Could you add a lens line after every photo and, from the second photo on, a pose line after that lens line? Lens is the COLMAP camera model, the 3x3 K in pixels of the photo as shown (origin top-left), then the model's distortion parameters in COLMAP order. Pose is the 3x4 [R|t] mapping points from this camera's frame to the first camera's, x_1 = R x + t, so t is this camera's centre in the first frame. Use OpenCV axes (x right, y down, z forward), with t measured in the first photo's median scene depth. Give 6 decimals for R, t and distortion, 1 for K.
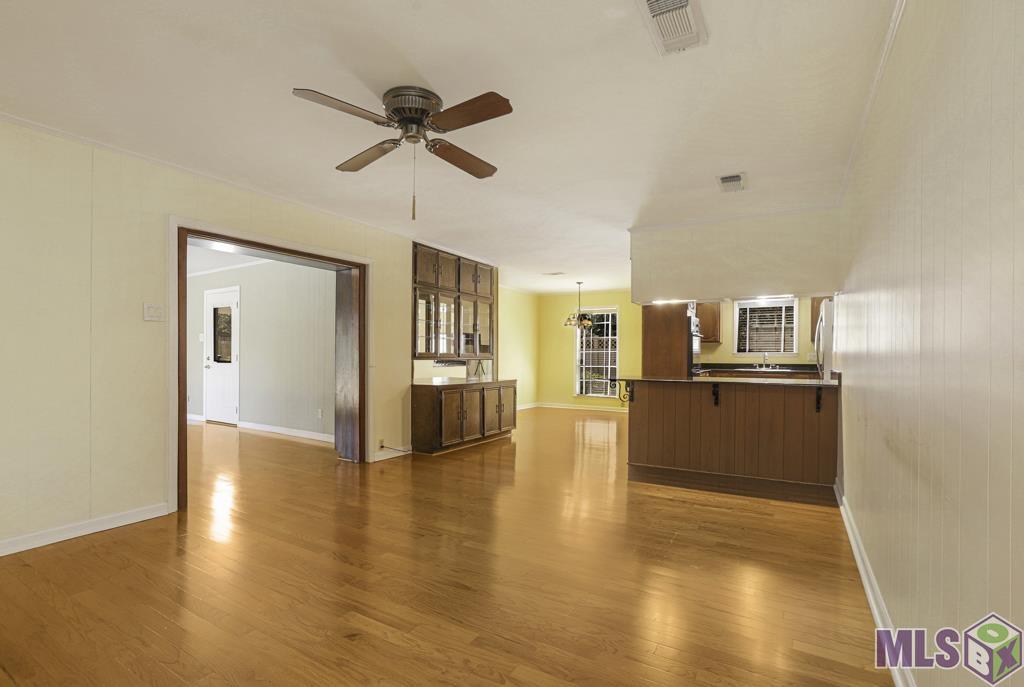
lens RADIAL K [[468.9, 0, 507.1], [0, 468.9, 349.7], [0, 0, 1]] dist [0.000449, 0.000020]
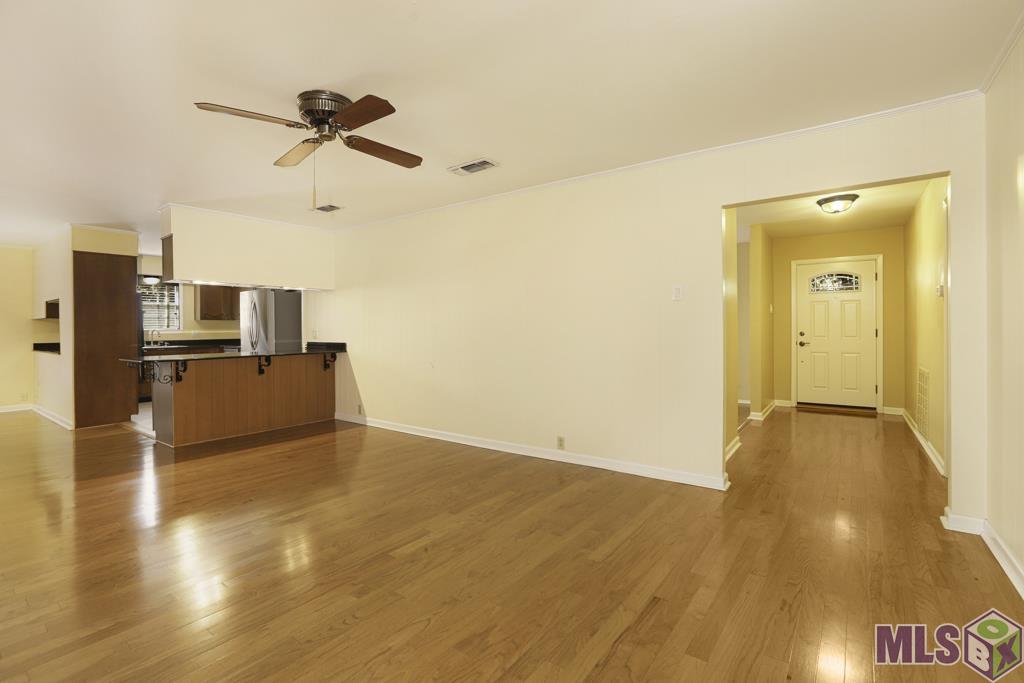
lens RADIAL K [[472.7, 0, 495.6], [0, 472.7, 332.2], [0, 0, 1]] dist [-0.004484, -0.000437]
pose [[0.140332, -0.015932, 0.989976, -0.344691], [0.005479, 0.999868, 0.015314, -0.000044], [-0.990089, 0.003275, 0.140401, 0.139171]]
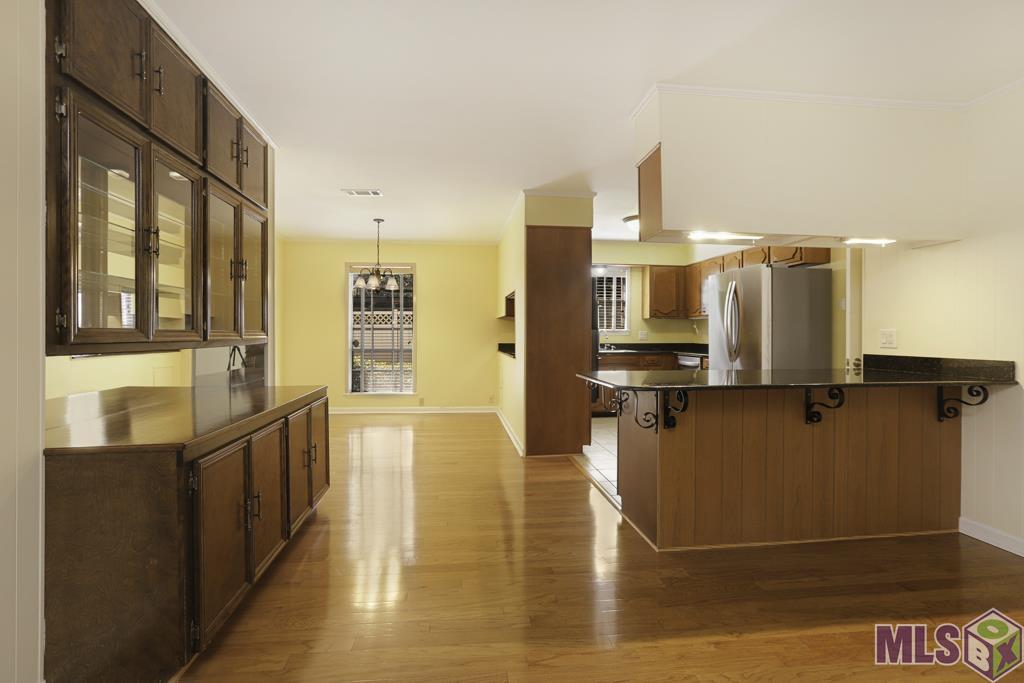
lens RADIAL K [[472.7, 0, 495.6], [0, 472.7, 332.2], [0, 0, 1]] dist [-0.004484, -0.000437]
pose [[0.817703, -0.002701, 0.575634, -0.098118], [0.000137, 0.999990, 0.004499, 0.005501], [-0.575641, -0.003600, 0.817695, 0.413926]]
